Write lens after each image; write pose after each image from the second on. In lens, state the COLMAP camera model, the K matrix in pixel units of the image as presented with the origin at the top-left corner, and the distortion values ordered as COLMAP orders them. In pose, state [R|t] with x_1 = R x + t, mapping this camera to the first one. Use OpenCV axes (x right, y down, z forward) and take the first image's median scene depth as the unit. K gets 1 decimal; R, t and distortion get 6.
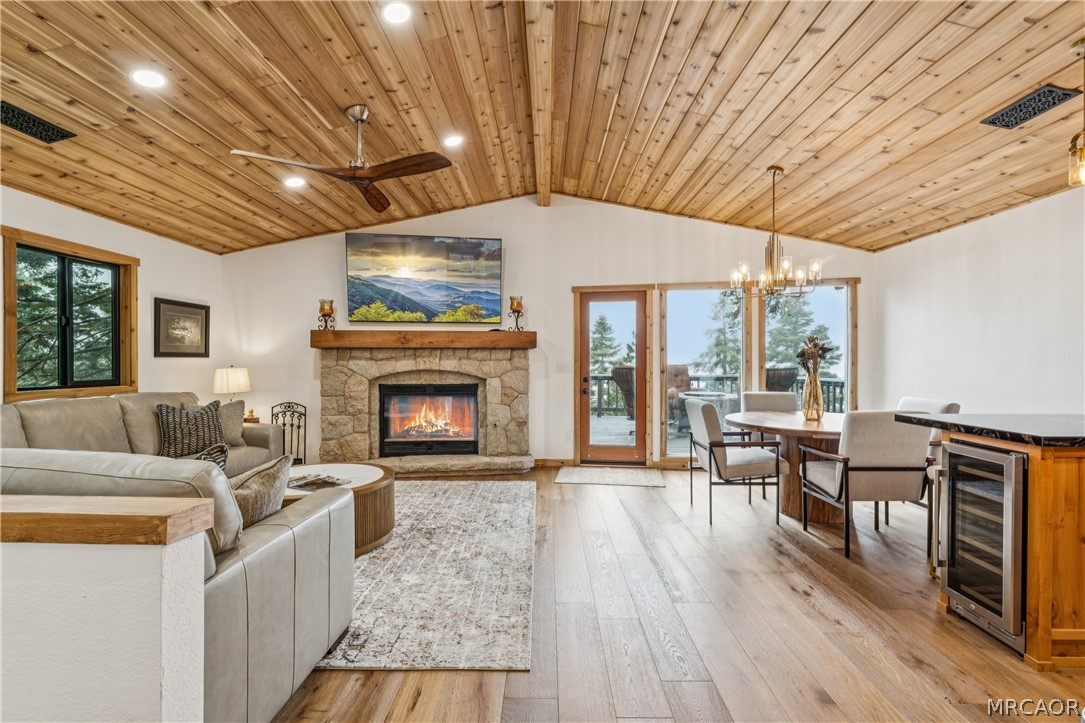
lens RADIAL K [[483.9, 0, 539.4], [0, 483.9, 362.7], [0, 0, 1]] dist [-0.000394, 0.000007]
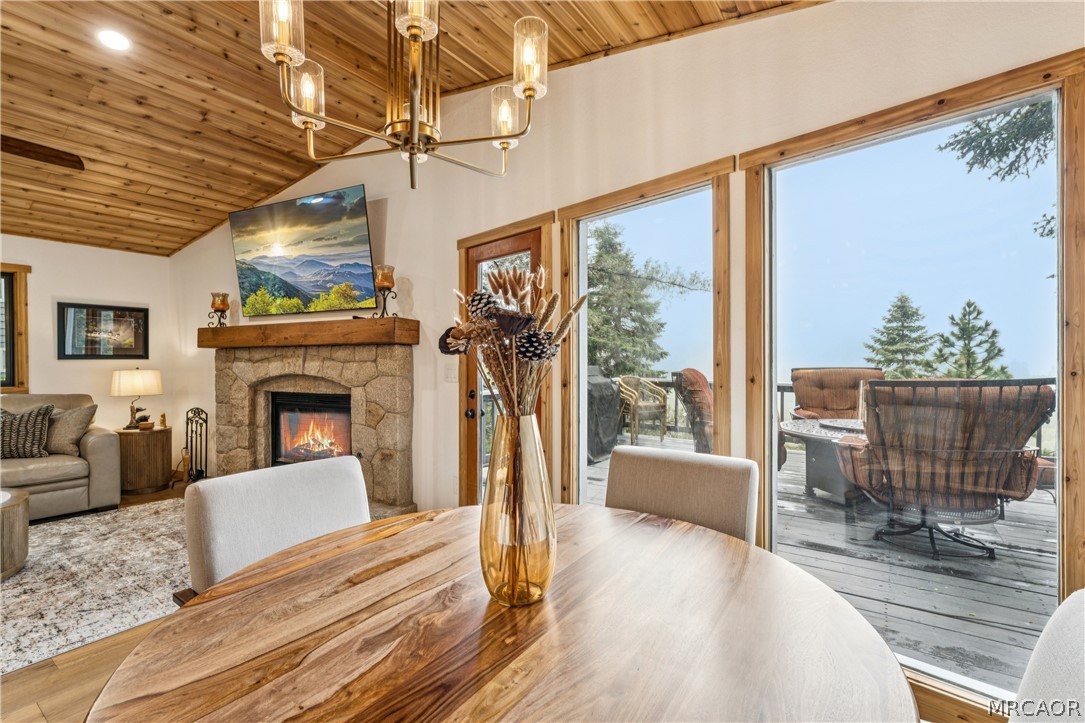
lens RADIAL K [[490.3, 0, 542.5], [0, 490.3, 361.5], [0, 0, 1]] dist [-0.001129, -0.000050]
pose [[0.822954, -0.001576, -0.568106, 0.556419], [0.000747, 0.999998, -0.001692, -0.003959], [0.568107, 0.000968, 0.822954, 0.609734]]
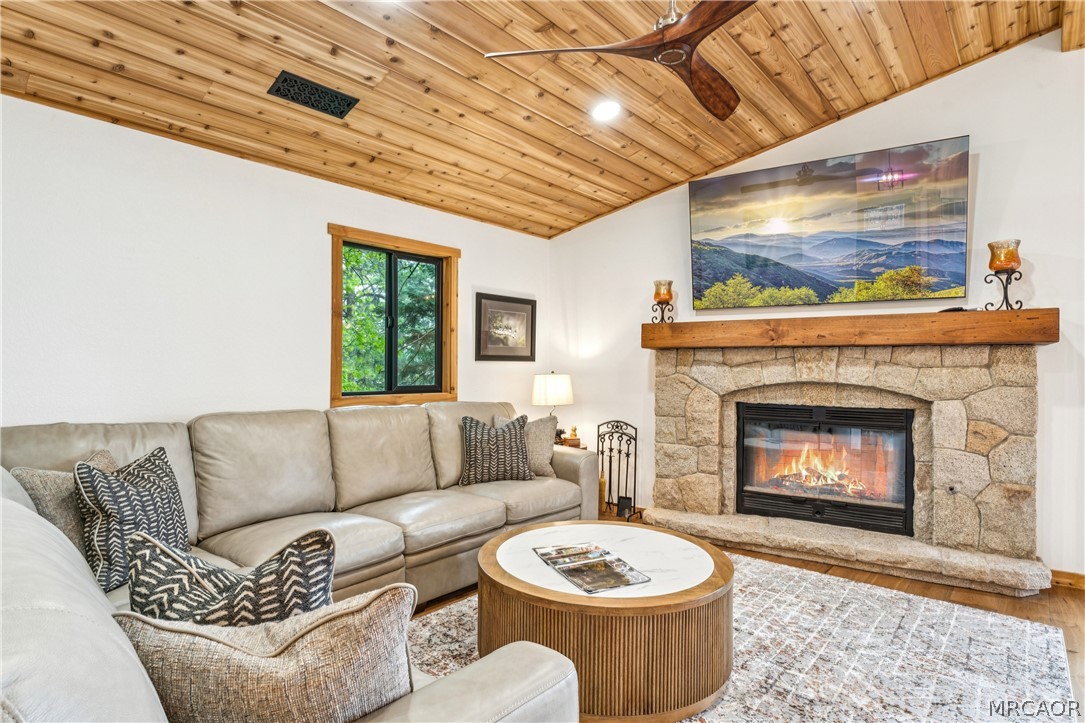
lens RADIAL K [[561.8, 0, 543.1], [0, 561.8, 364.7], [0, 0, 1]] dist [-0.002469, 0.000649]
pose [[0.761741, 0.004300, -0.647868, -0.037178], [-0.009147, 0.999950, -0.004118, -0.001119], [0.647817, 0.009063, 0.761742, 0.256705]]
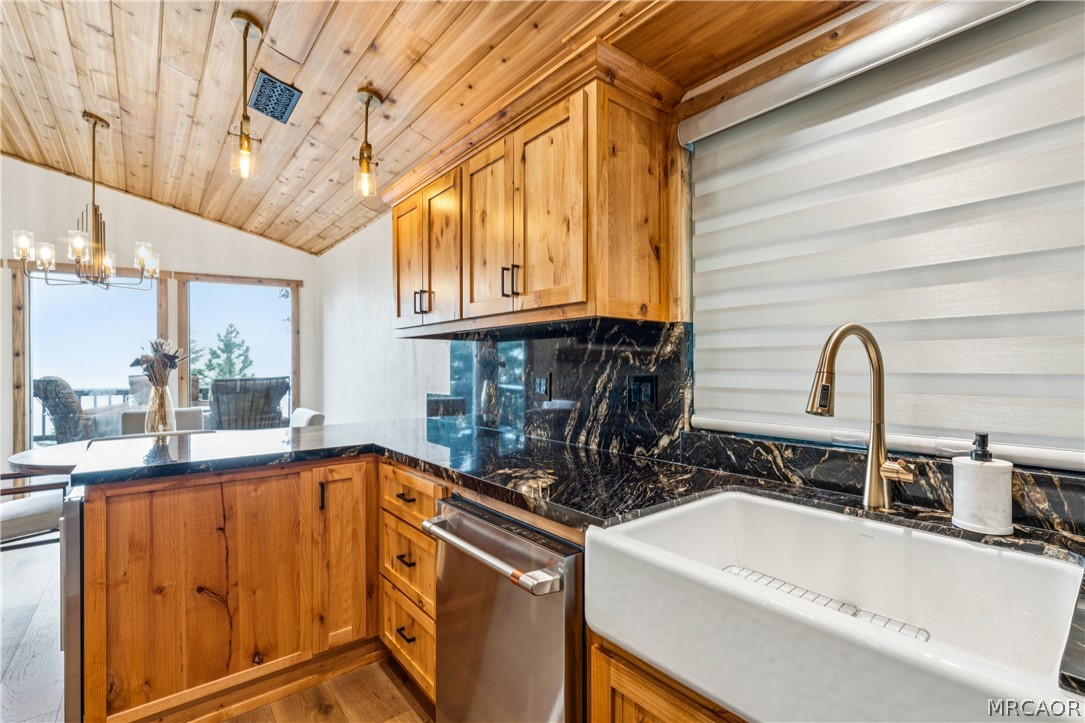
lens RADIAL K [[487.6, 0, 542.0], [0, 487.6, 367.2], [0, 0, 1]] dist [-0.000849, -0.000046]
pose [[0.767525, -0.003055, 0.641012, 0.409103], [0.006278, 0.999977, -0.002752, -0.002902], [-0.640988, 0.006136, 0.767526, -0.021754]]
